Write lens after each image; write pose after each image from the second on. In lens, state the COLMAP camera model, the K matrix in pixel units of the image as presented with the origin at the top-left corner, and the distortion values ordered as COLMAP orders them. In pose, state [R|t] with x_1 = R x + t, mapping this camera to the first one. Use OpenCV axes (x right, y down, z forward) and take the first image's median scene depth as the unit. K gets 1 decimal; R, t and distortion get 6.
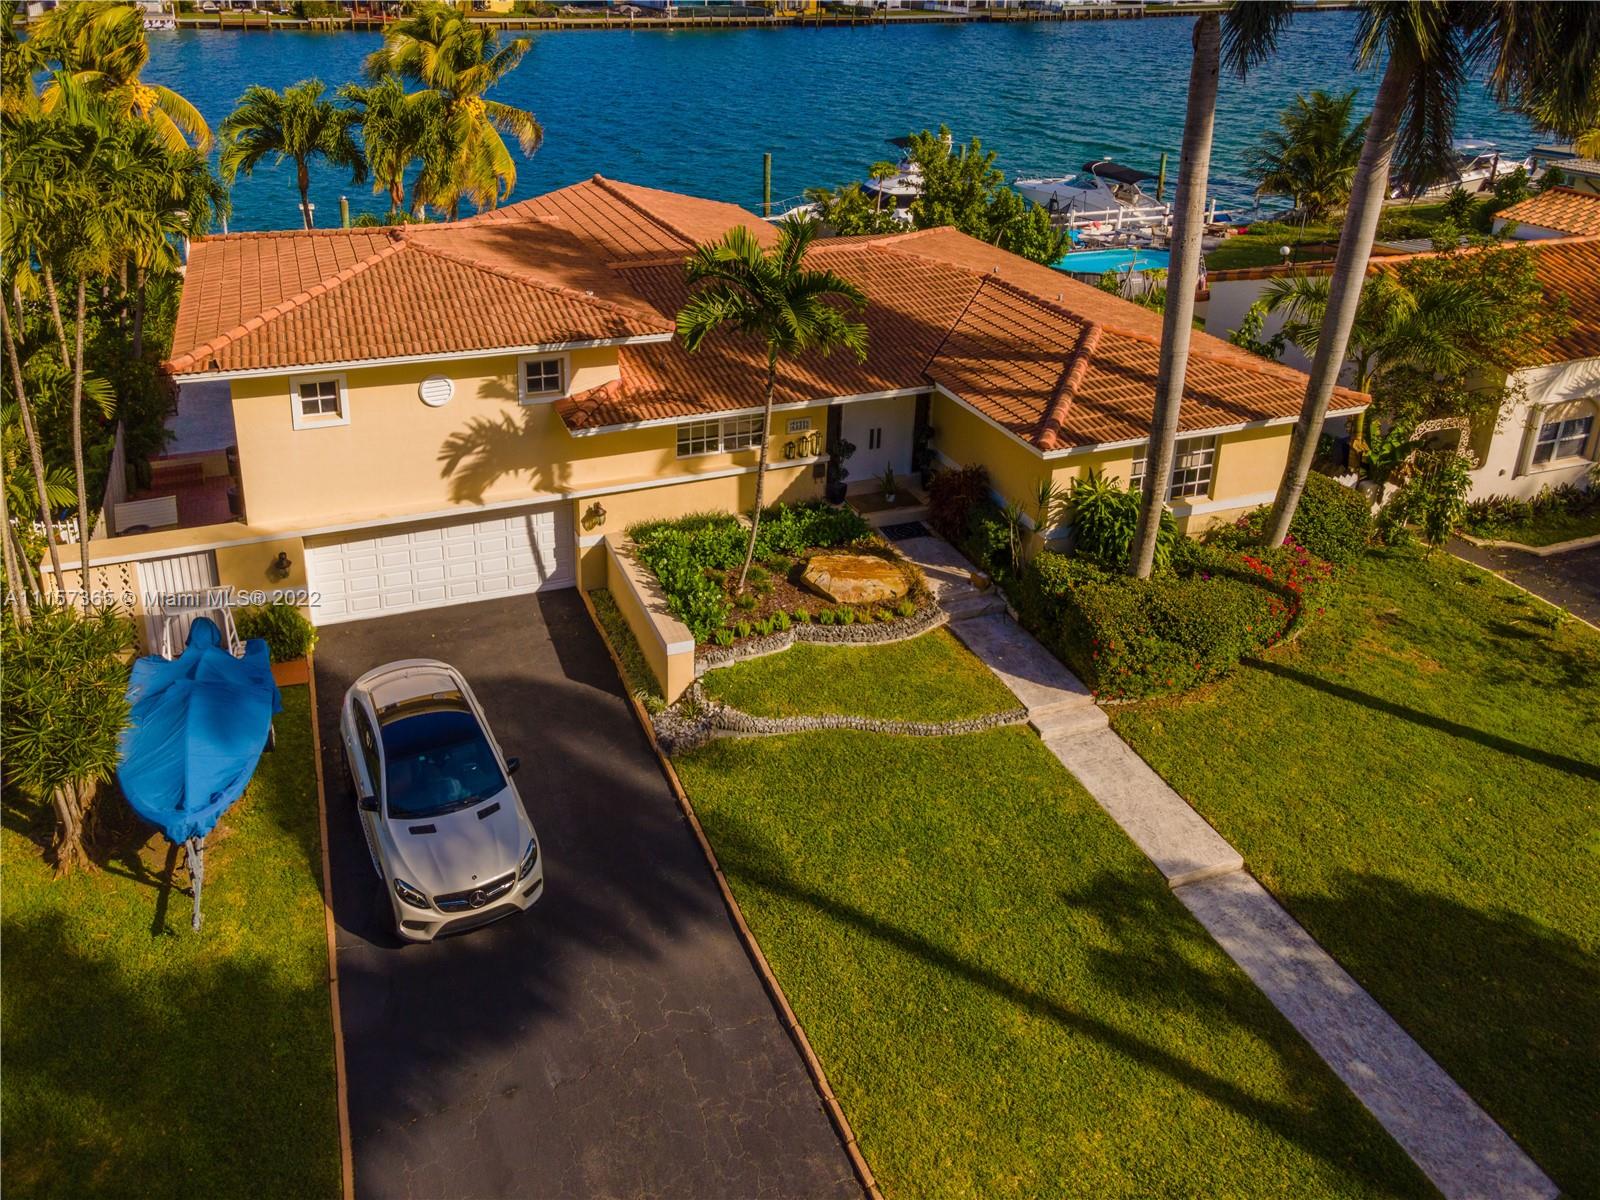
lens RADIAL K [[1162.6, 0, 686.6], [0, 1162.6, 478.5], [0, 0, 1]] dist [0.030574, -0.013665]
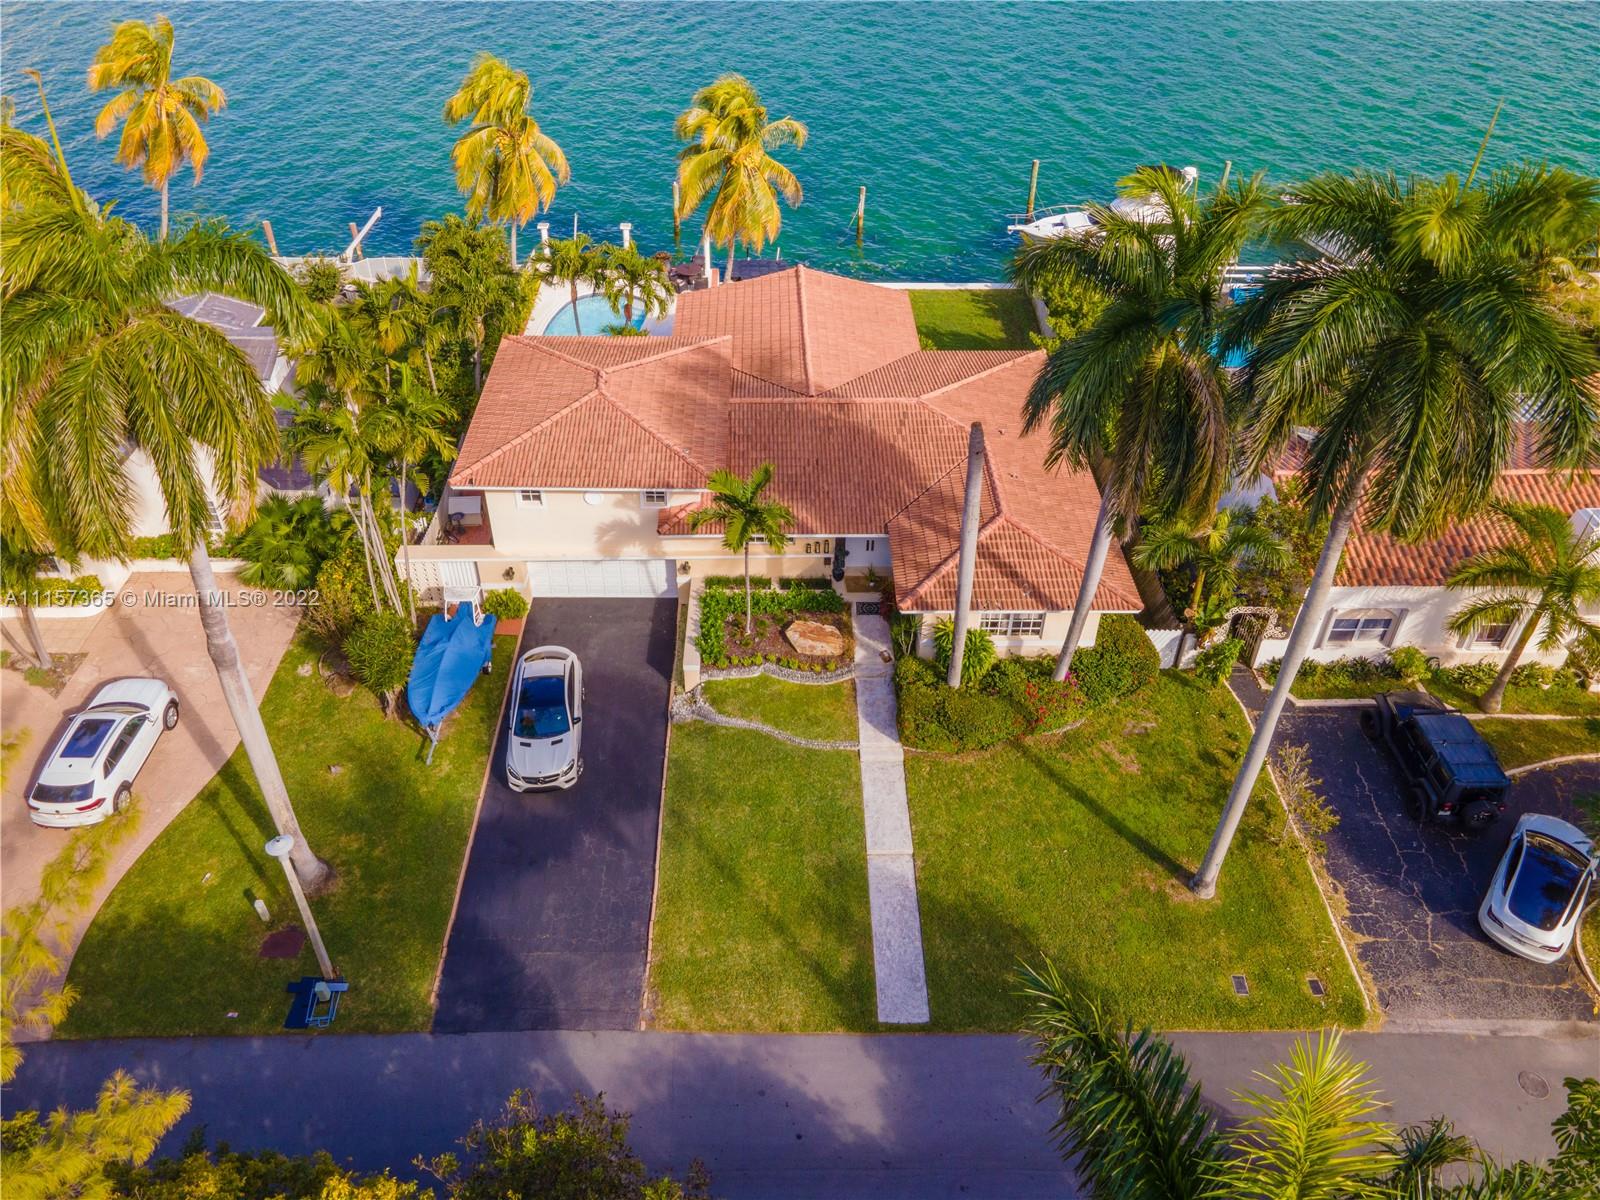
lens RADIAL K [[1086.6, 0, 806.8], [0, 1086.6, 608.3], [0, 0, 1]] dist [0.035849, -0.002453]
pose [[0.949444, 0.215933, -0.227879, 0.524643], [-0.131256, 0.932428, 0.336675, -0.532078], [0.285180, -0.289744, 0.913631, -0.493677]]
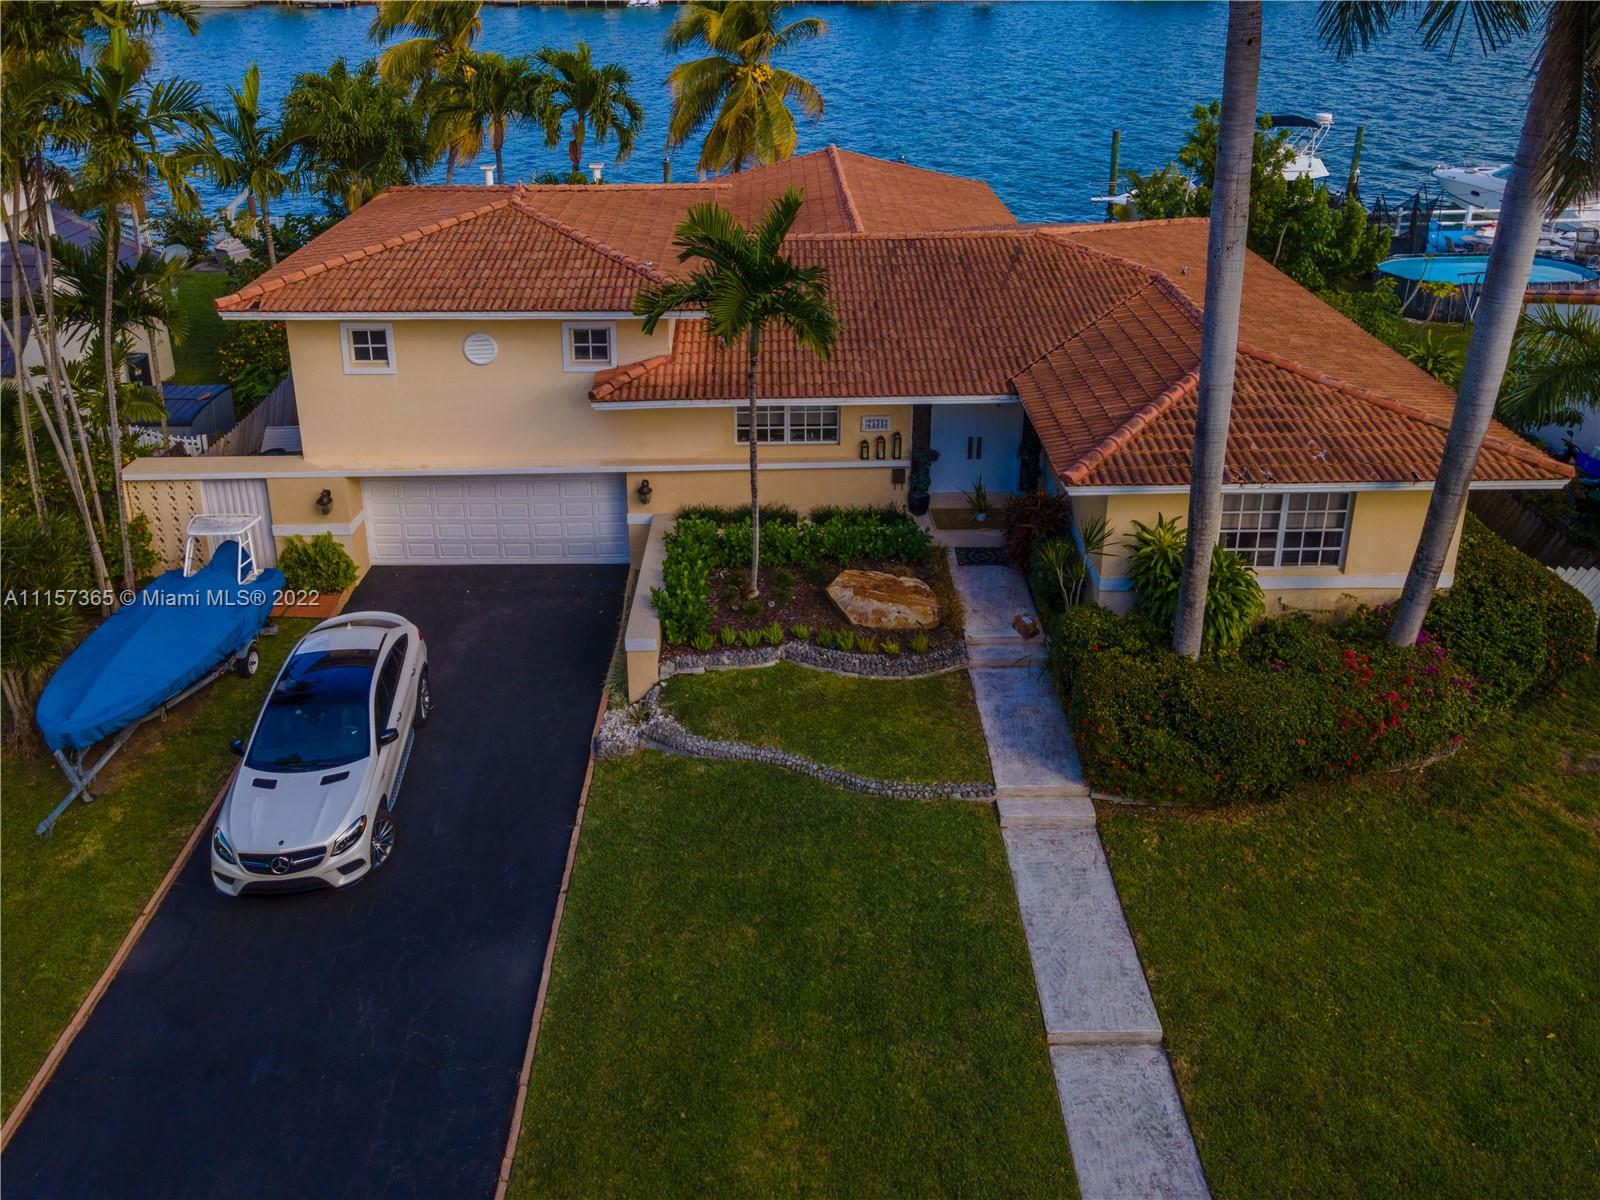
lens RADIAL K [[1162.6, 0, 794.8], [0, 1162.6, 421.4], [0, 0, 1]] dist [0.030574, -0.013665]
pose [[0.945448, 0.109808, -0.306708, 0.362792], [-0.116217, 0.993220, -0.002654, -0.043156], [0.304337, 0.038154, 0.951800, 0.132022]]
